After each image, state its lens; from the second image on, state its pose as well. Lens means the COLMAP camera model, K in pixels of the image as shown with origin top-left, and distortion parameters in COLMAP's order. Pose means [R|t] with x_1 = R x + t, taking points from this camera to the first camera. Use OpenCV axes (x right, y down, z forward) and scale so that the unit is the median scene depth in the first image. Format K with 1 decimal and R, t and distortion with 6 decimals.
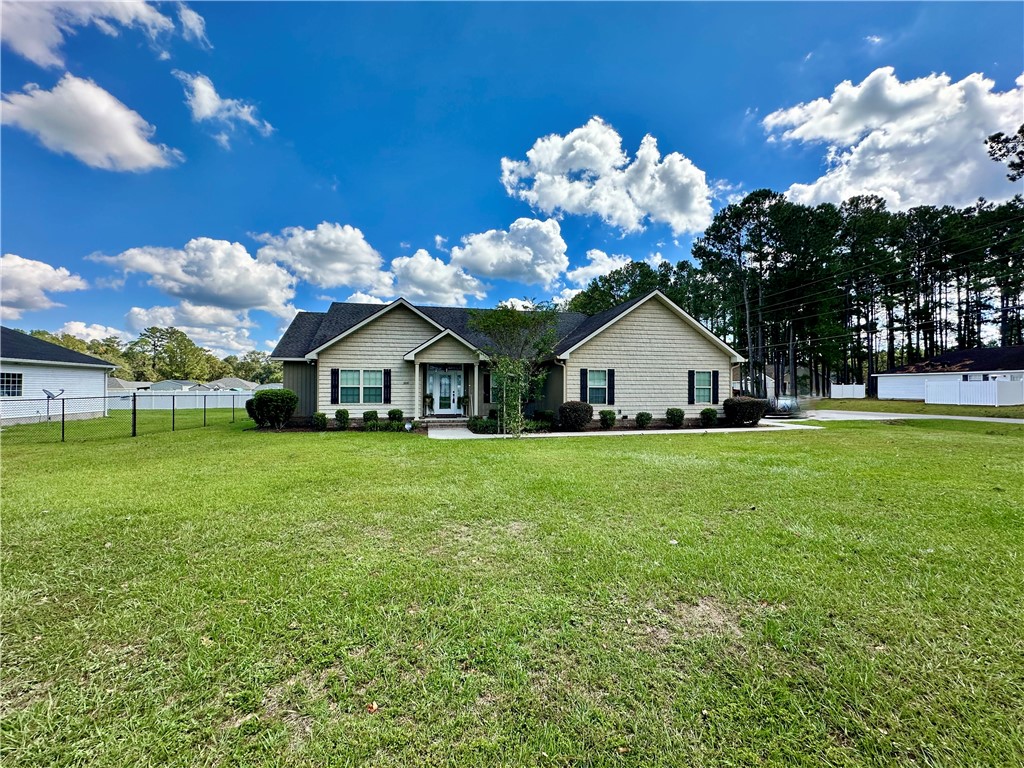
lens RADIAL K [[408.9, 0, 522.1], [0, 408.9, 386.0], [0, 0, 1]] dist [-0.002731, 0.000946]
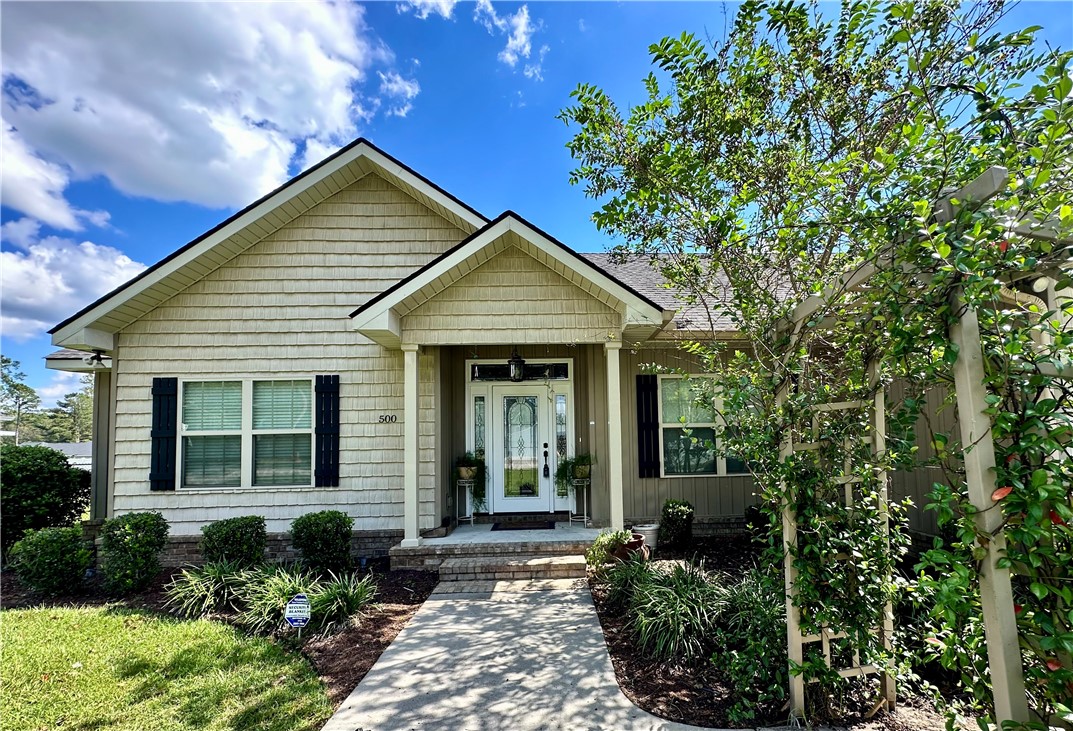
lens RADIAL K [[450.6, 0, 563.7], [0, 450.6, 423.5], [0, 0, 1]] dist [-0.000679, -0.000658]
pose [[0.980026, -0.033015, -0.196111, -0.088717], [0.024829, 0.998721, -0.044053, 0.014863], [0.197314, 0.038304, 0.979592, 0.710556]]
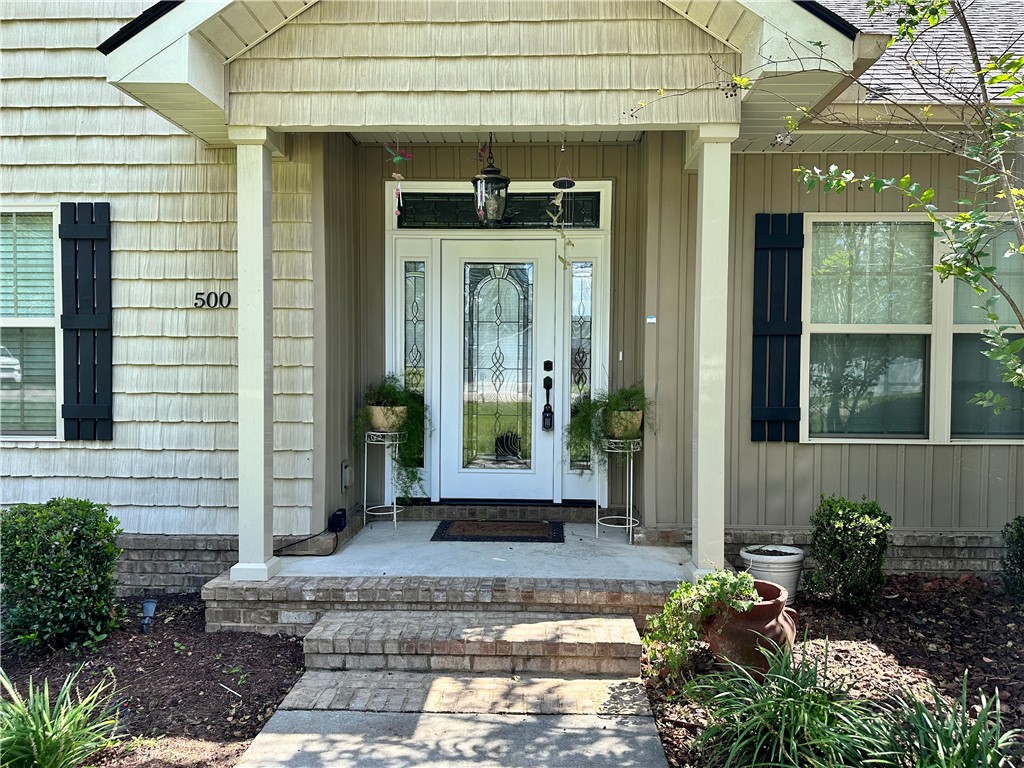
lens RADIAL K [[715.9, 0, 516.1], [0, 715.9, 386.2], [0, 0, 1]] dist [0.060413, -0.070151]
pose [[0.963232, 0.010081, -0.268483, -0.114885], [-0.000261, 0.999331, 0.036585, 0.013929], [0.268672, -0.035170, 0.962589, 0.802510]]
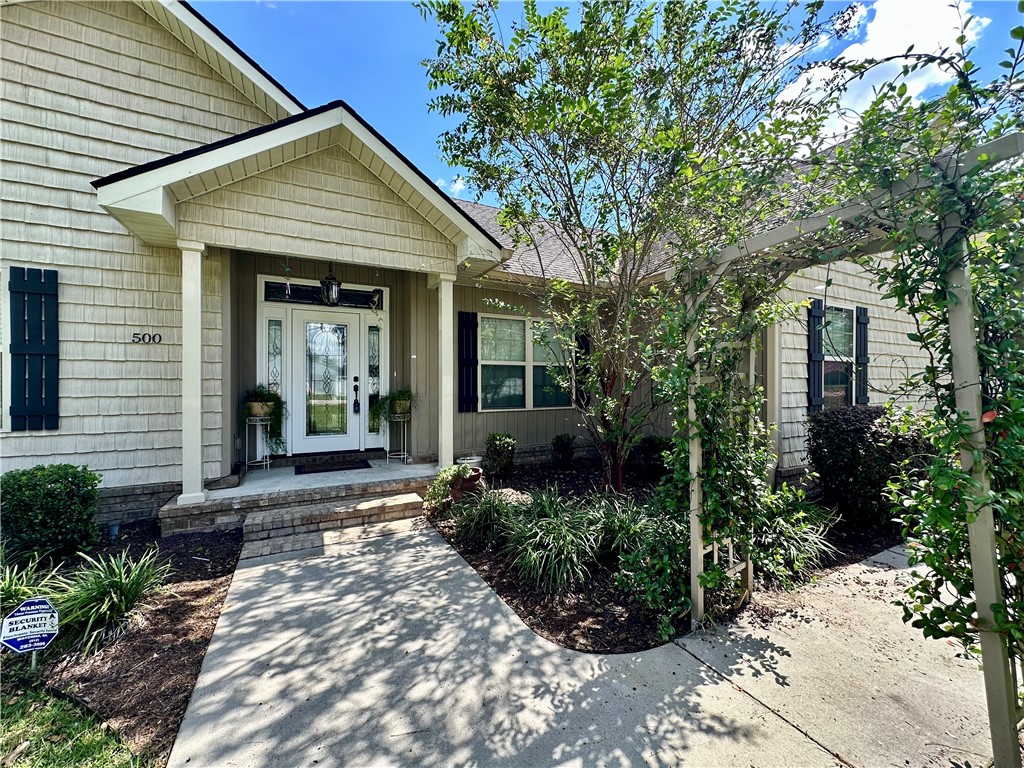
lens RADIAL K [[408.9, 0, 510.8], [0, 408.9, 384.3], [0, 0, 1]] dist [-0.002731, 0.000946]
pose [[0.970321, -0.005982, 0.241748, -0.142339], [0.003427, 0.999934, 0.010989, 0.017414], [-0.241797, -0.009835, 0.970277, 0.742920]]
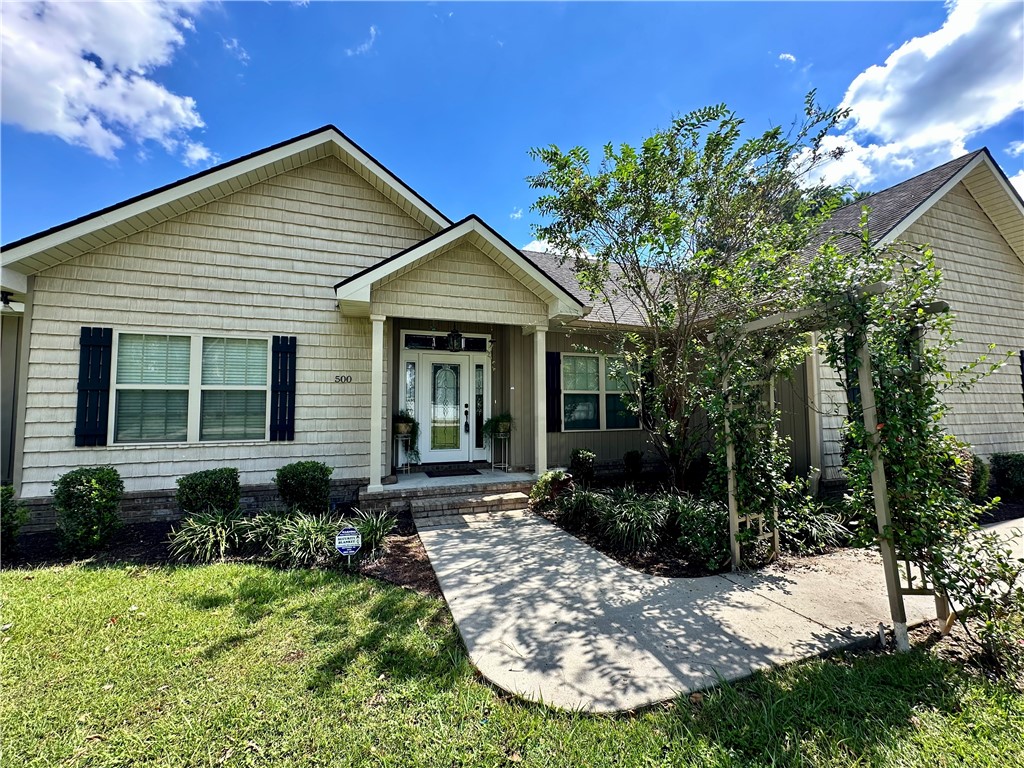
lens RADIAL K [[408.9, 0, 511.1], [0, 408.9, 385.9], [0, 0, 1]] dist [-0.002731, 0.000946]
pose [[0.994763, -0.003036, 0.102168, -0.182748], [0.007938, 0.998835, -0.047606, 0.016222], [-0.101904, 0.048168, 0.993627, 0.661870]]
